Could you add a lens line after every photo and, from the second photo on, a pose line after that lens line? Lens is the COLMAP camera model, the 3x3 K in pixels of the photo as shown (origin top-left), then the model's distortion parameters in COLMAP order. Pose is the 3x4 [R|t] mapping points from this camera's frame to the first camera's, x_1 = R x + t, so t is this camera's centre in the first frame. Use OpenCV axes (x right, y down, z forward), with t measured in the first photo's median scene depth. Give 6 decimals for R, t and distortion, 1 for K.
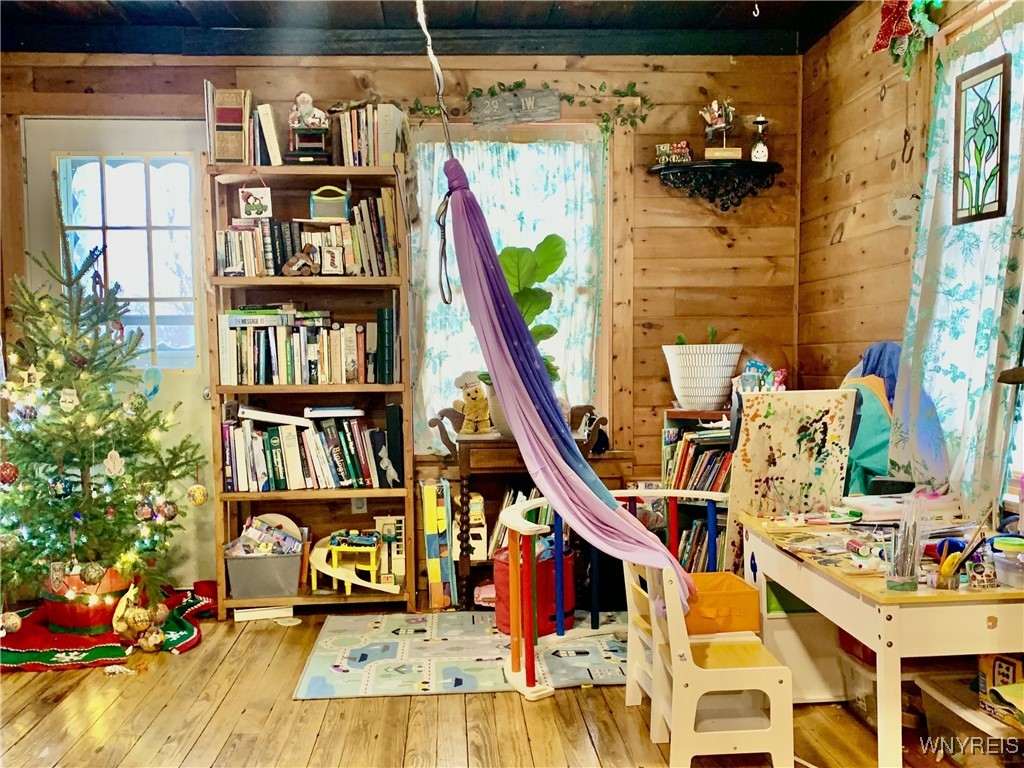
lens RADIAL K [[1029.0, 0, 517.0], [0, 1029.0, 424.4], [0, 0, 1]] dist [0.147545, -0.429892]
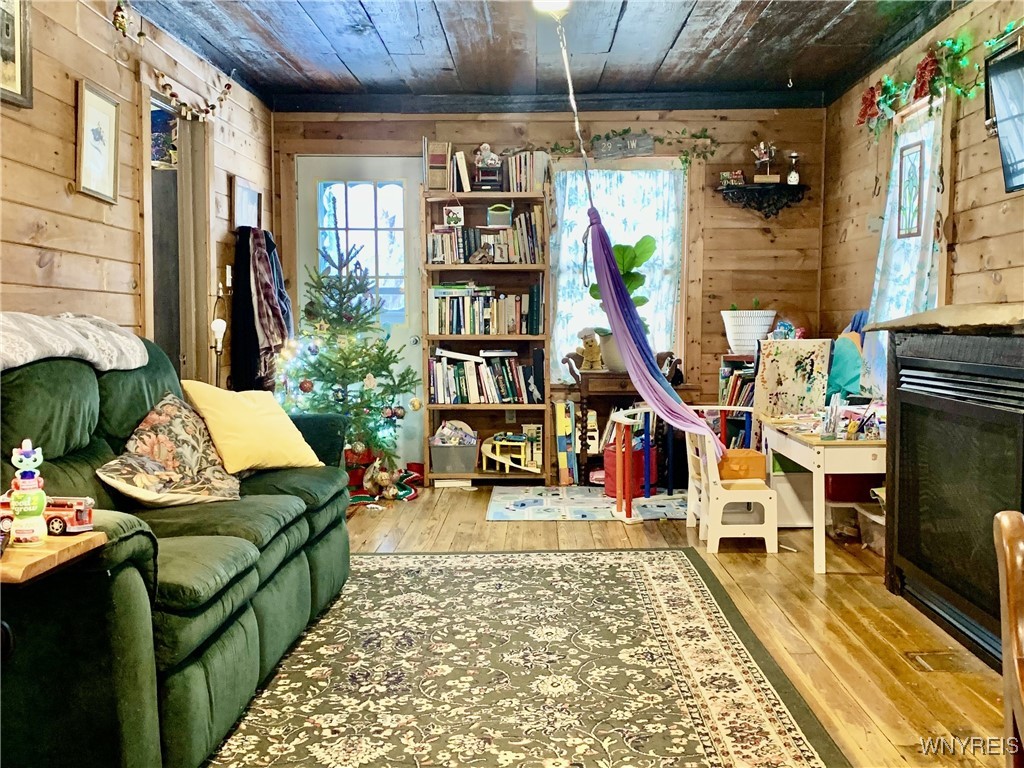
lens RADIAL K [[1031.3, 0, 515.6], [0, 1031.3, 397.1], [0, 0, 1]] dist [0.145608, -0.361427]
pose [[0.996167, 0.017786, -0.085650, -0.022365], [-0.016871, 0.999793, 0.011399, 0.035222], [0.085834, -0.009910, 0.996260, -0.510069]]
